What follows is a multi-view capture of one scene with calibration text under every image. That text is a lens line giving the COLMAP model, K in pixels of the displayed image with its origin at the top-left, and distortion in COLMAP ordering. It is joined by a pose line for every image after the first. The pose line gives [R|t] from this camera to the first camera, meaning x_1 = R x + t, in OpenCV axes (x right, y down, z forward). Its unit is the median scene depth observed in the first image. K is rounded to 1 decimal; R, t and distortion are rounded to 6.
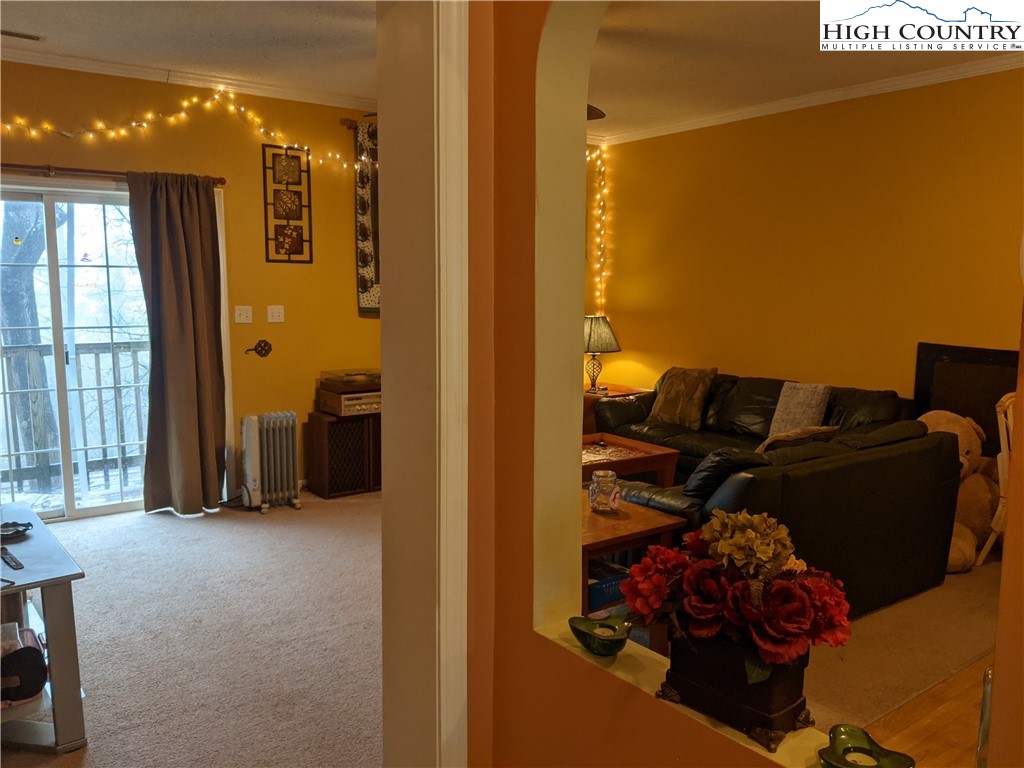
lens RADIAL K [[821.4, 0, 513.1], [0, 821.4, 391.7], [0, 0, 1]] dist [0.056638, -0.103207]
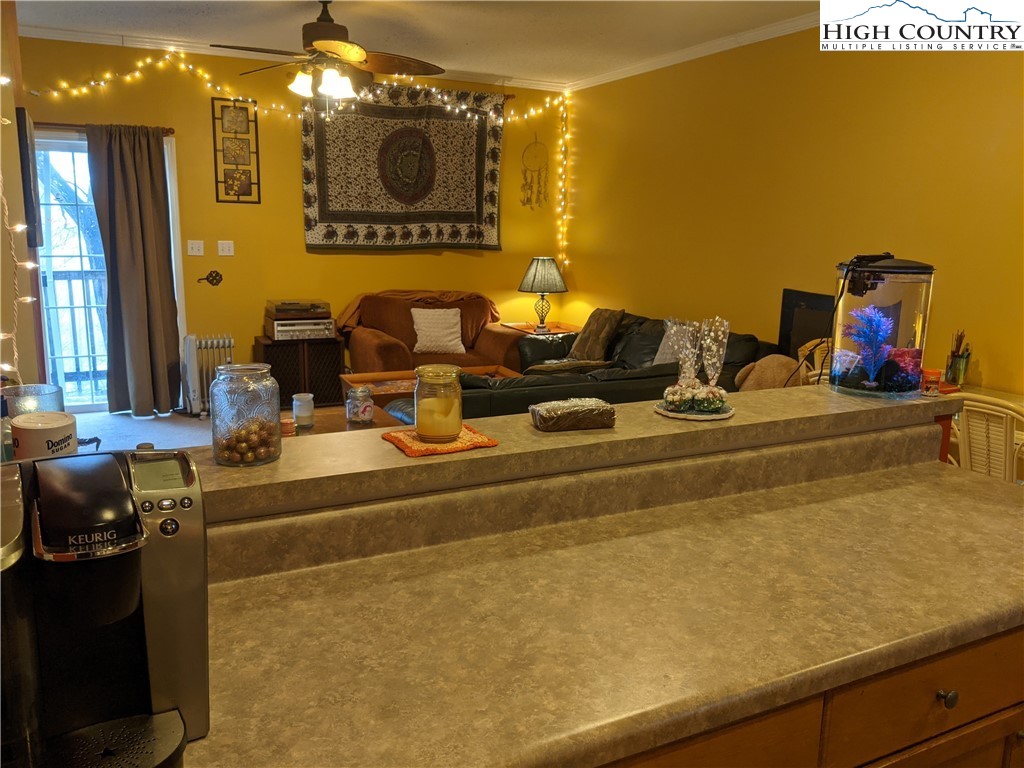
lens RADIAL K [[821.4, 0, 512.9], [0, 821.4, 378.3], [0, 0, 1]] dist [0.056638, -0.103207]
pose [[0.982048, 0.047885, -0.182451, 0.321241], [-0.038618, 0.997793, 0.054014, 0.008255], [0.184635, -0.045998, 0.981730, -0.057313]]
